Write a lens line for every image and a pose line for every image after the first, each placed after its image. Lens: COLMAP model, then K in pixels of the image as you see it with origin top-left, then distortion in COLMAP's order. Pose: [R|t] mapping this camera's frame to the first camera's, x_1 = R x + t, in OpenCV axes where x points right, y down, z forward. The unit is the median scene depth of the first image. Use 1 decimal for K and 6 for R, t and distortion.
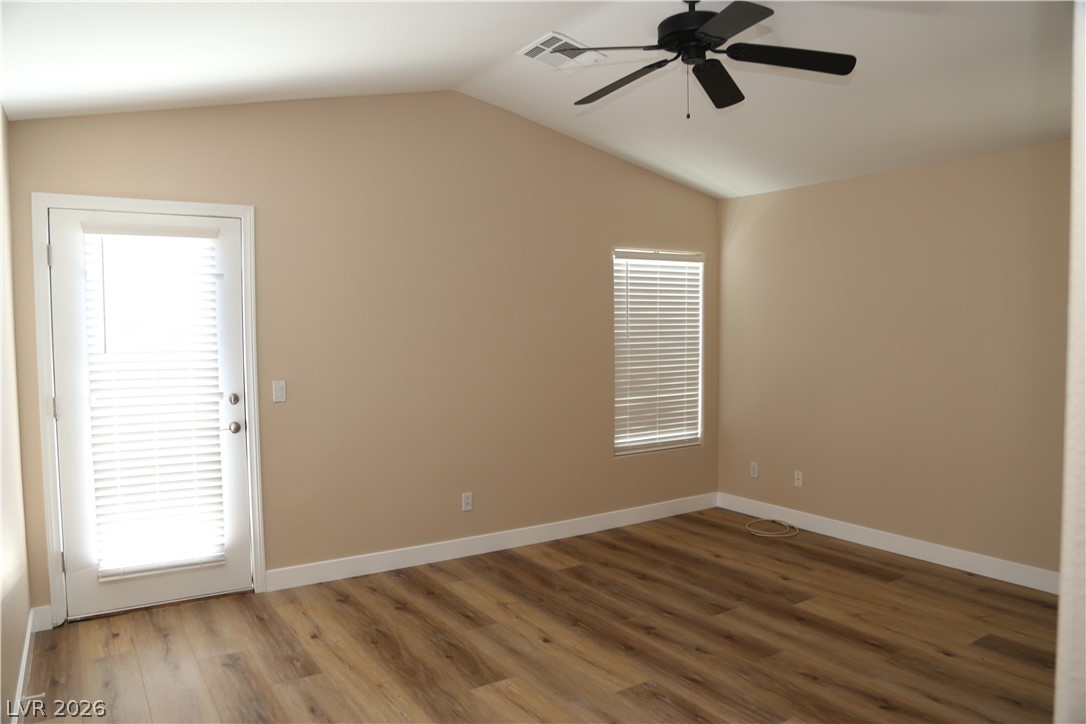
lens RADIAL K [[748.3, 0, 546.6], [0, 748.3, 363.4], [0, 0, 1]] dist [-0.108817, 0.053135]
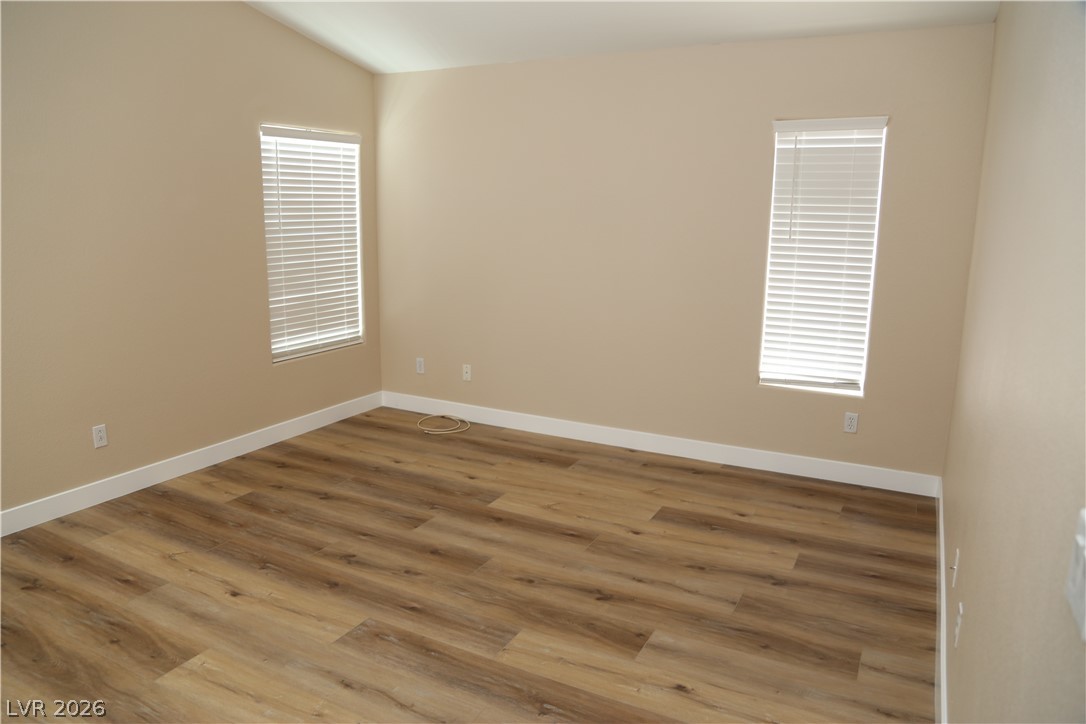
lens RADIAL K [[748.3, 0, 535.0], [0, 748.3, 362.3], [0, 0, 1]] dist [-0.108817, 0.053135]
pose [[0.885393, -0.077126, 0.458401, -0.047389], [0.008049, 0.988535, 0.150775, -0.009507], [-0.464774, -0.129805, 0.875863, 0.111840]]
